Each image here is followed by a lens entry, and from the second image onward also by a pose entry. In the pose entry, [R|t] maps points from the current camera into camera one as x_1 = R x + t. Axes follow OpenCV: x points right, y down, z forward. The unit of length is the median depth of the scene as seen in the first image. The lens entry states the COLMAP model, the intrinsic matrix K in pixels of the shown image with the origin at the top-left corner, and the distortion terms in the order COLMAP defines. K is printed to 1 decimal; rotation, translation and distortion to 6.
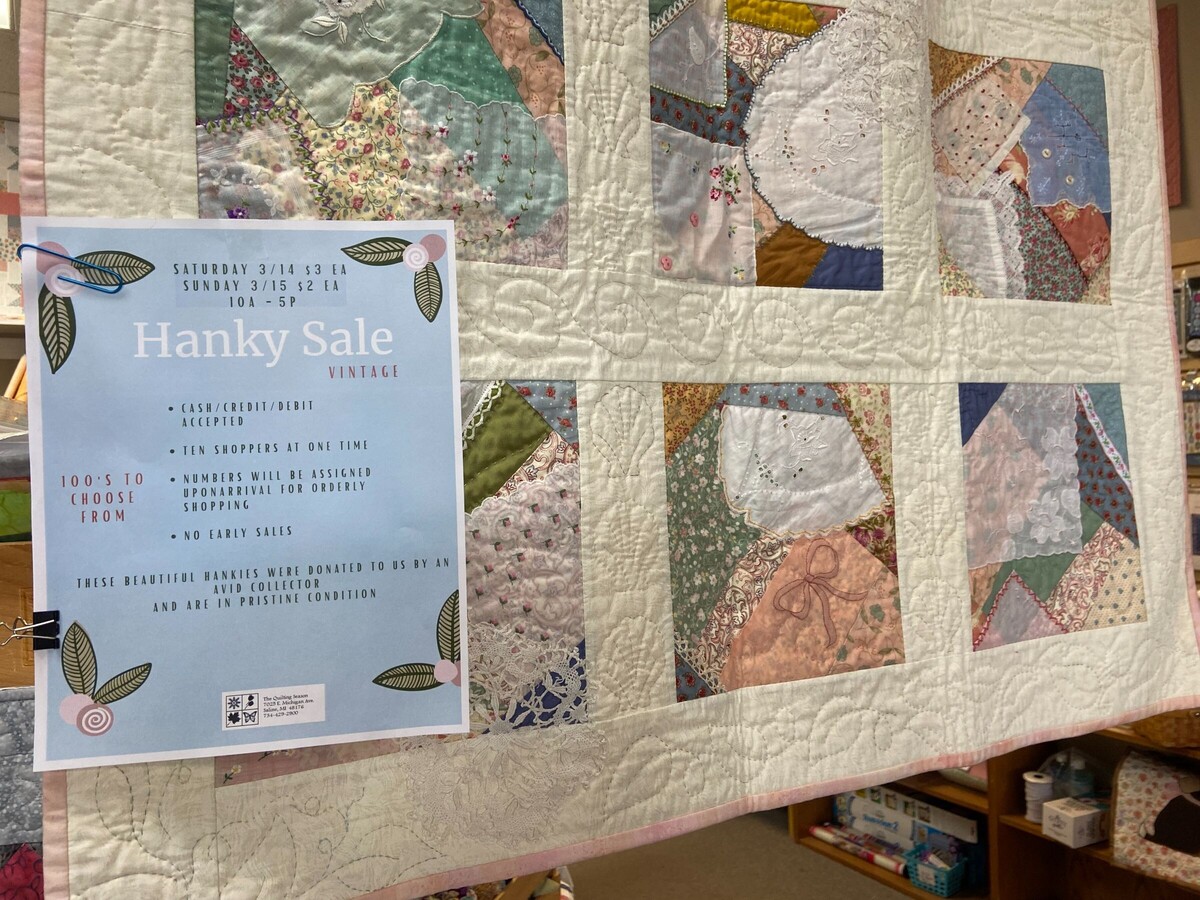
lens RADIAL K [[914.1, 0, 598.8], [0, 914.1, 436.8], [0, 0, 1]] dist [0.129310, -0.159960]
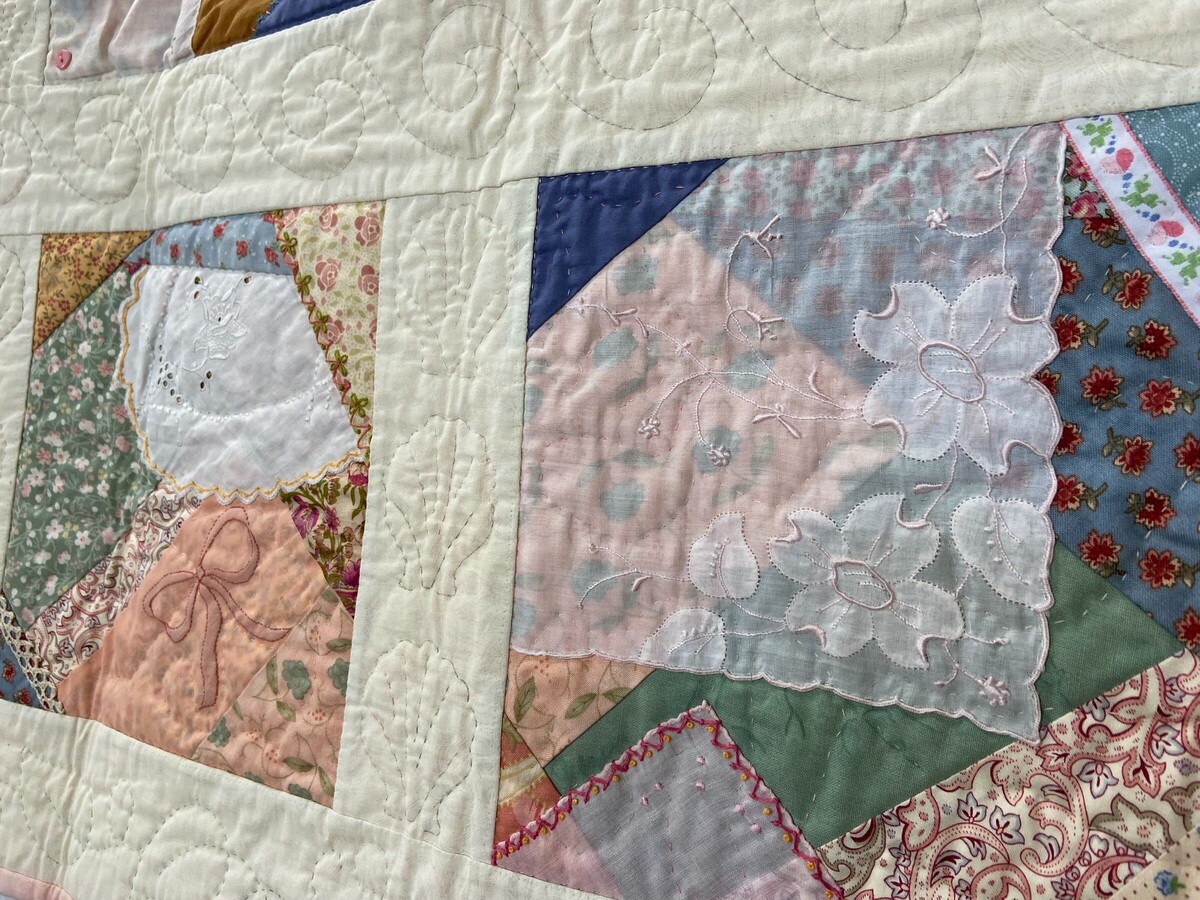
lens RADIAL K [[914.1, 0, 598.8], [0, 914.1, 436.8], [0, 0, 1]] dist [0.129310, -0.159960]
pose [[0.530827, 0.048714, -0.846079, 0.787573], [-0.063817, 0.997810, 0.017412, 0.046736], [0.845074, 0.044752, 0.532773, 0.871798]]
